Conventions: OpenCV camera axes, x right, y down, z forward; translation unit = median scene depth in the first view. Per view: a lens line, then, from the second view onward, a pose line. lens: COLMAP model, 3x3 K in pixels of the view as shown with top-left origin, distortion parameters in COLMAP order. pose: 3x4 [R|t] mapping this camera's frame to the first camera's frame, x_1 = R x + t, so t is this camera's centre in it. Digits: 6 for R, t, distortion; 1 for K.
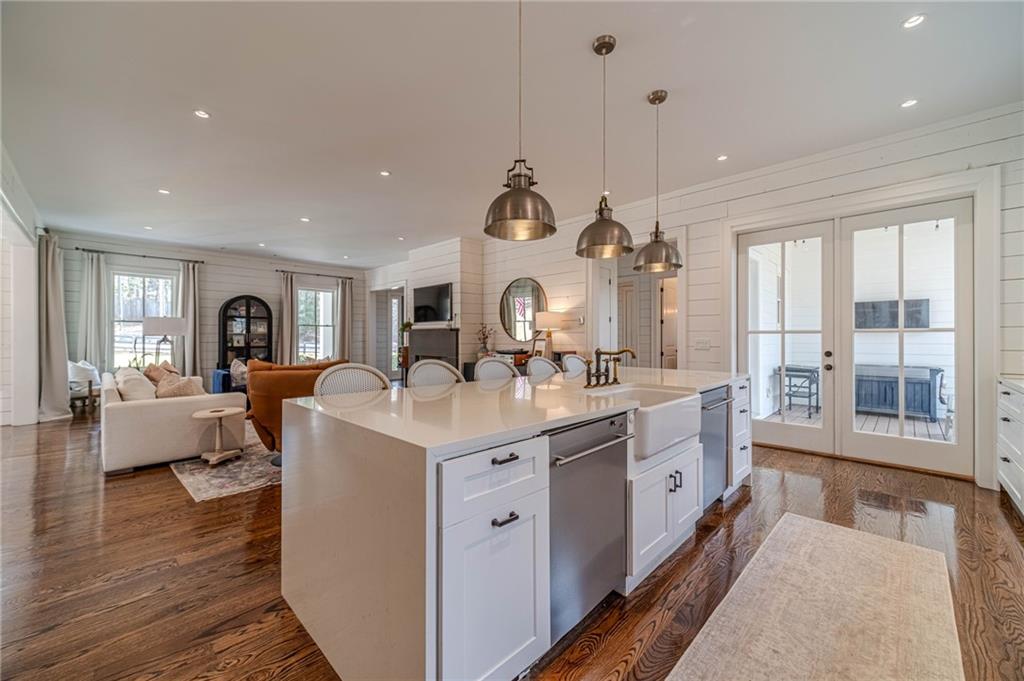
lens RADIAL K [[403.7, 0, 509.5], [0, 403.7, 334.2], [0, 0, 1]] dist [0.004365, 0.000407]
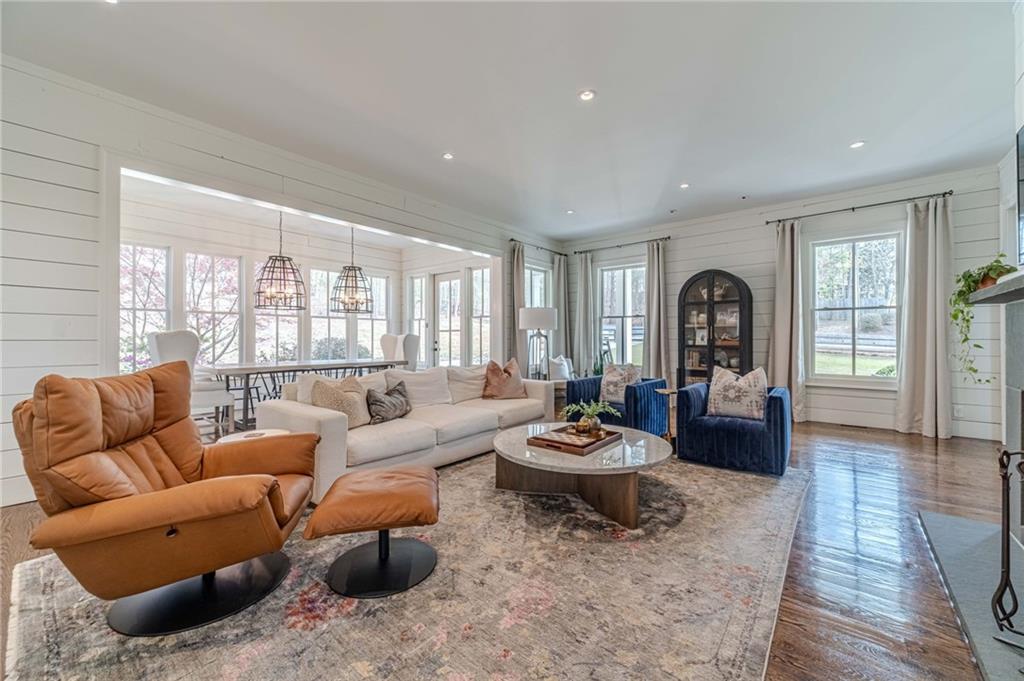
lens RADIAL K [[403.7, 0, 504.3], [0, 403.7, 336.5], [0, 0, 1]] dist [0.004365, 0.000407]
pose [[0.081186, -0.004519, -0.996689, 0.007376], [0.010170, 0.999941, -0.003706, 0.017358], [0.996647, -0.009835, 0.081227, 0.737413]]
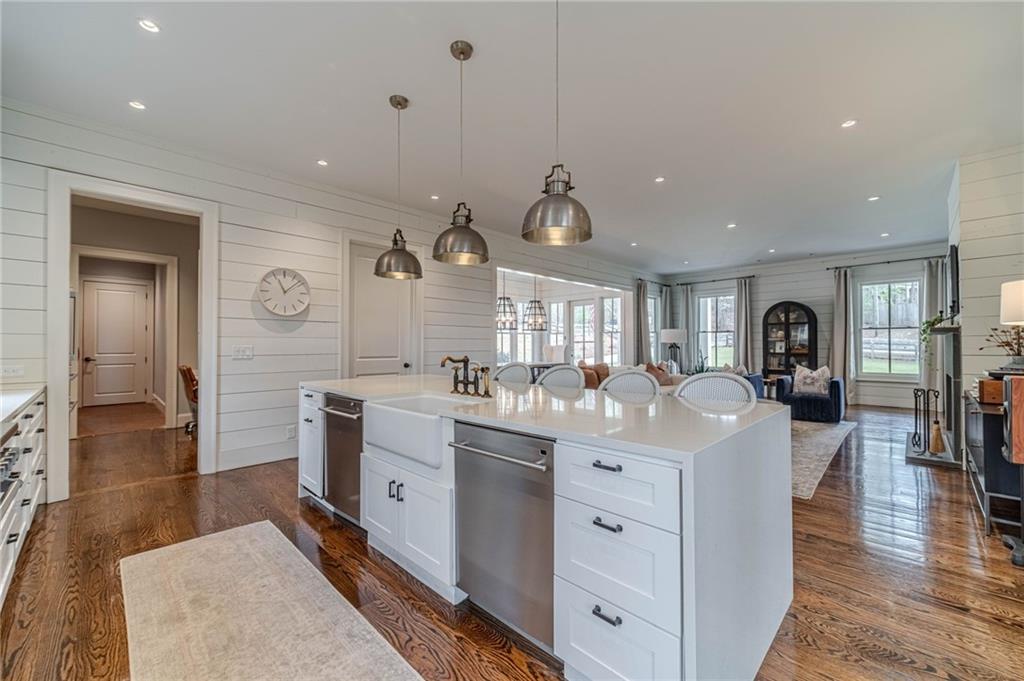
lens RADIAL K [[403.7, 0, 515.1], [0, 403.7, 343.3], [0, 0, 1]] dist [0.004365, 0.000407]
pose [[0.009201, -0.004697, -0.999947, 0.429029], [0.012674, 0.999909, -0.004580, 0.003512], [0.999877, -0.012632, 0.009260, 0.393404]]
